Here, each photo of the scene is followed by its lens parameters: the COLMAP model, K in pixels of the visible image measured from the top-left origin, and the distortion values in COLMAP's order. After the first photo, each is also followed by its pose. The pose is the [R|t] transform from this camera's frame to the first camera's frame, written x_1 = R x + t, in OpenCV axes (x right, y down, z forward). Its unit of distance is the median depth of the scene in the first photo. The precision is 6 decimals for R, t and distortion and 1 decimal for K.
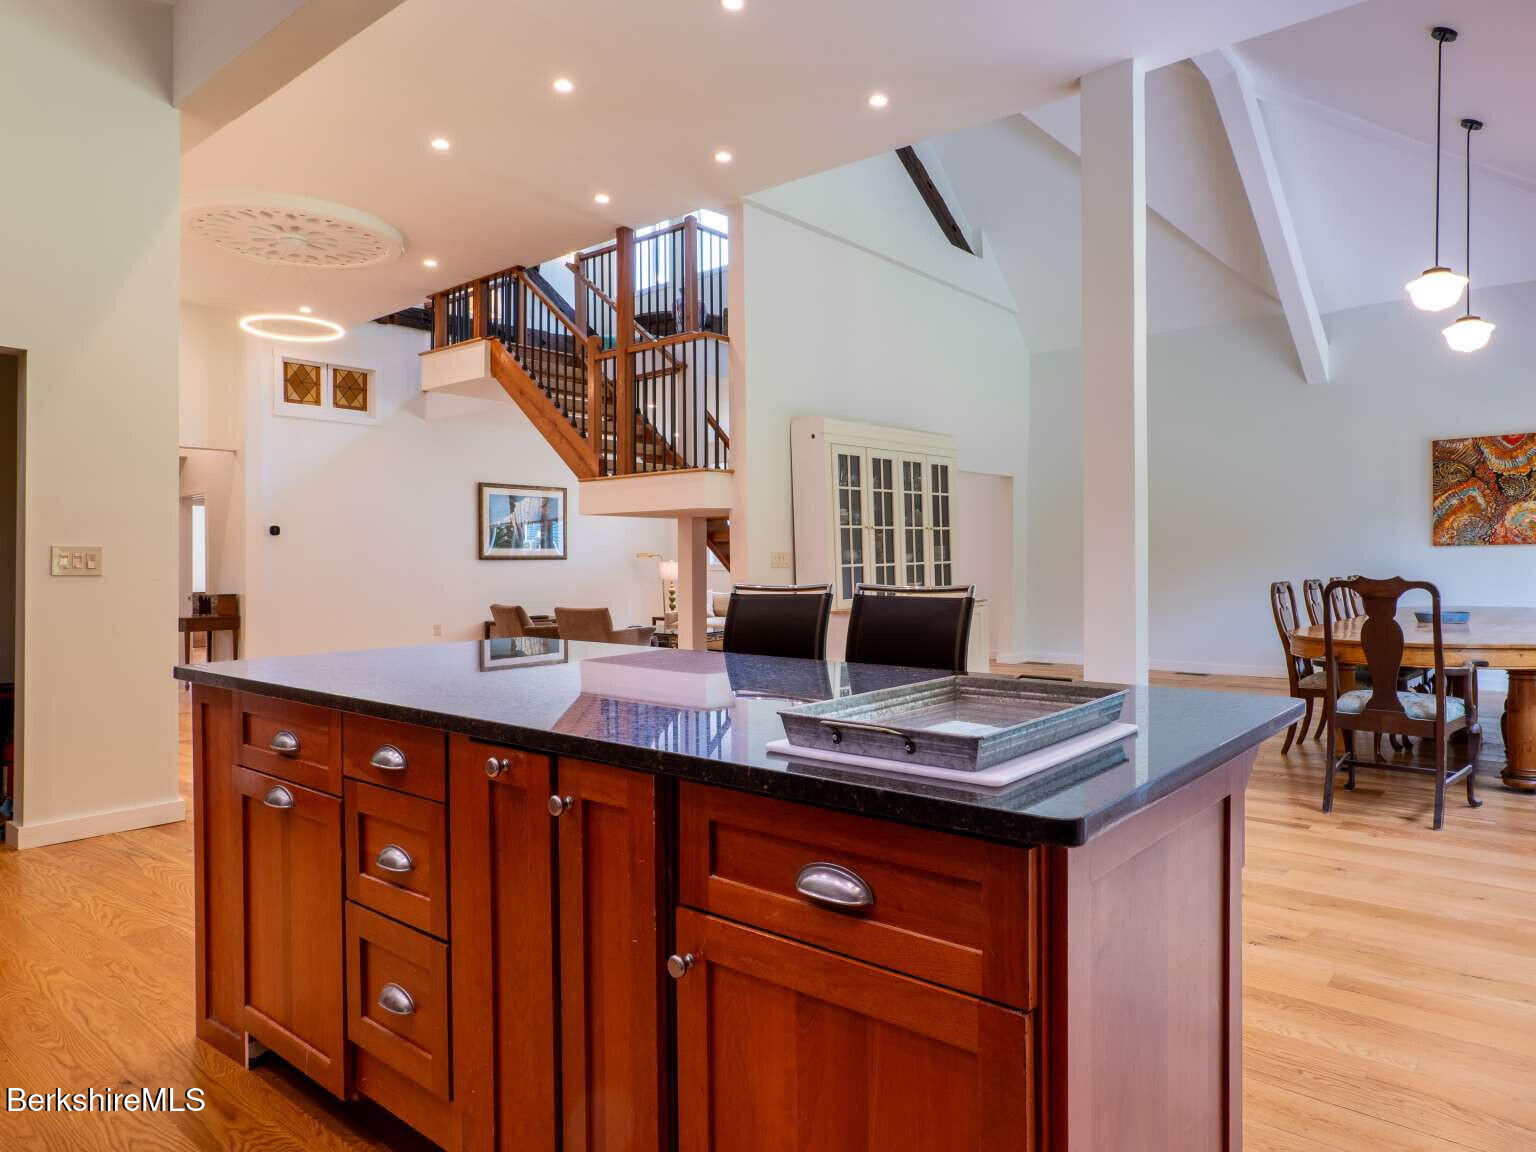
lens RADIAL K [[832.4, 0, 768.0], [0, 832.4, 576.0], [0, 0, 1]] dist [-0.000577, -0.000292]
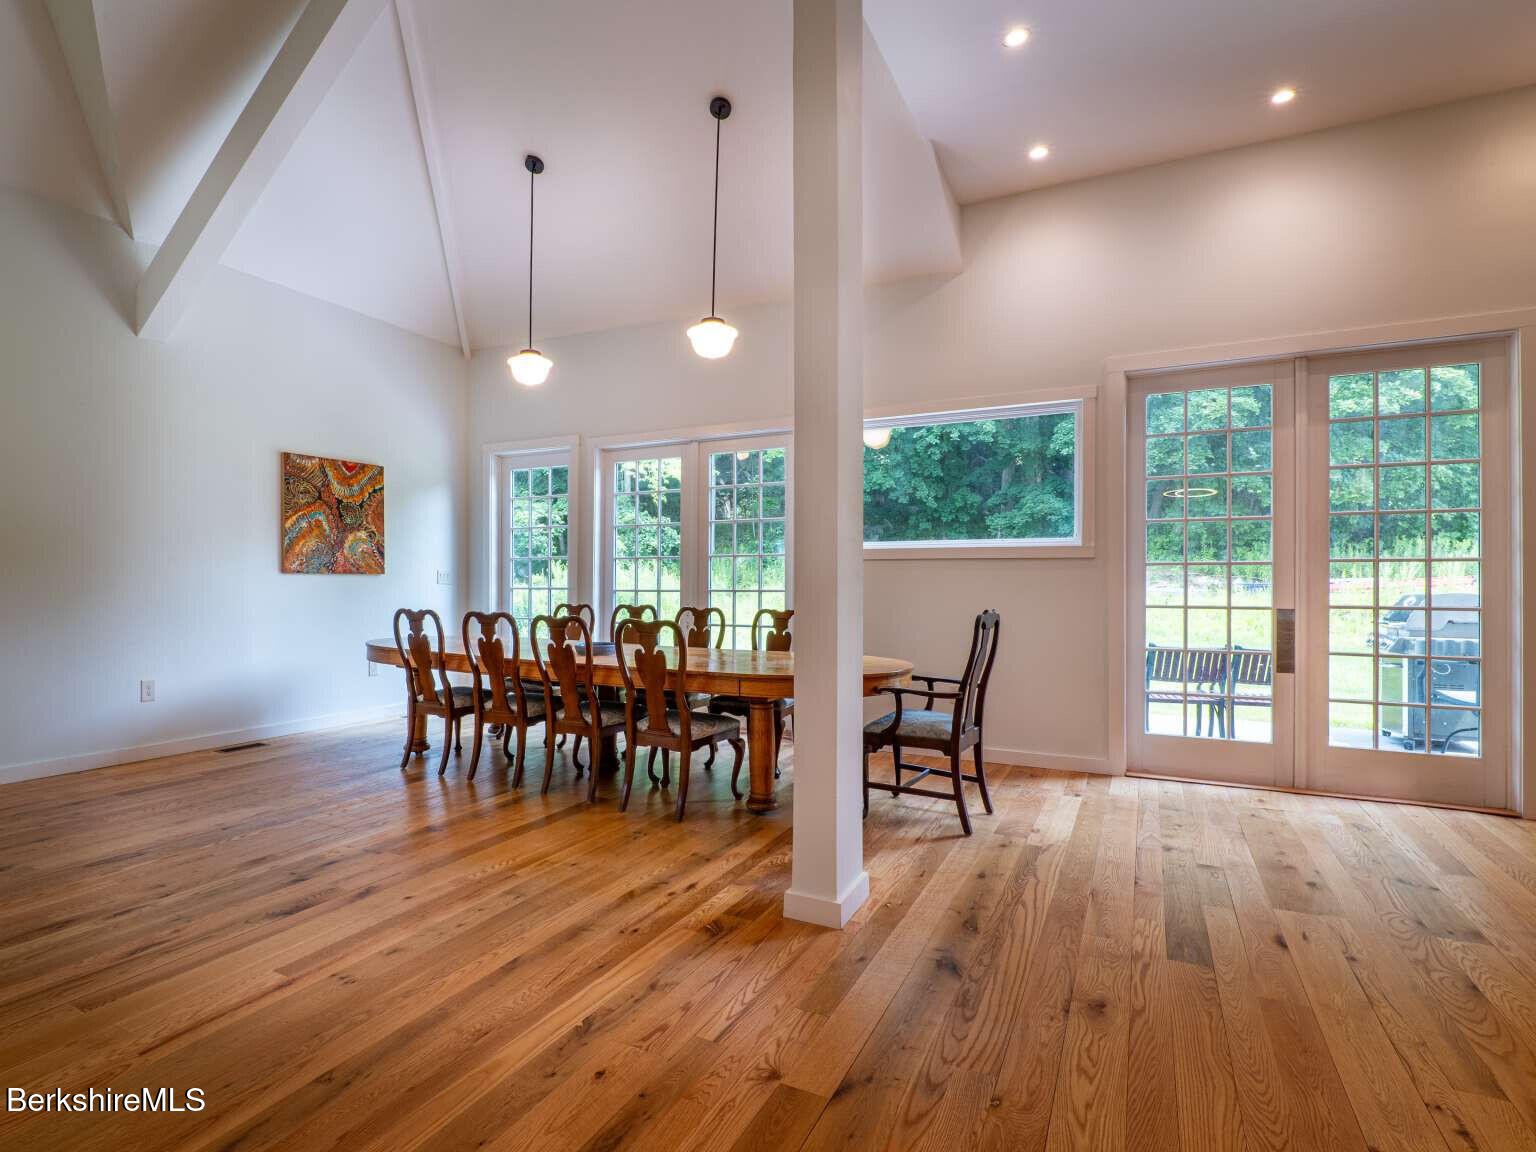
lens RADIAL K [[832.4, 0, 768.0], [0, 832.4, 576.0], [0, 0, 1]] dist [-0.000577, -0.000292]
pose [[-0.198890, 0.016027, 0.979891, -0.161291], [0.009827, 0.999849, -0.014359, -0.015873], [-0.979973, 0.006774, -0.199018, 0.701131]]
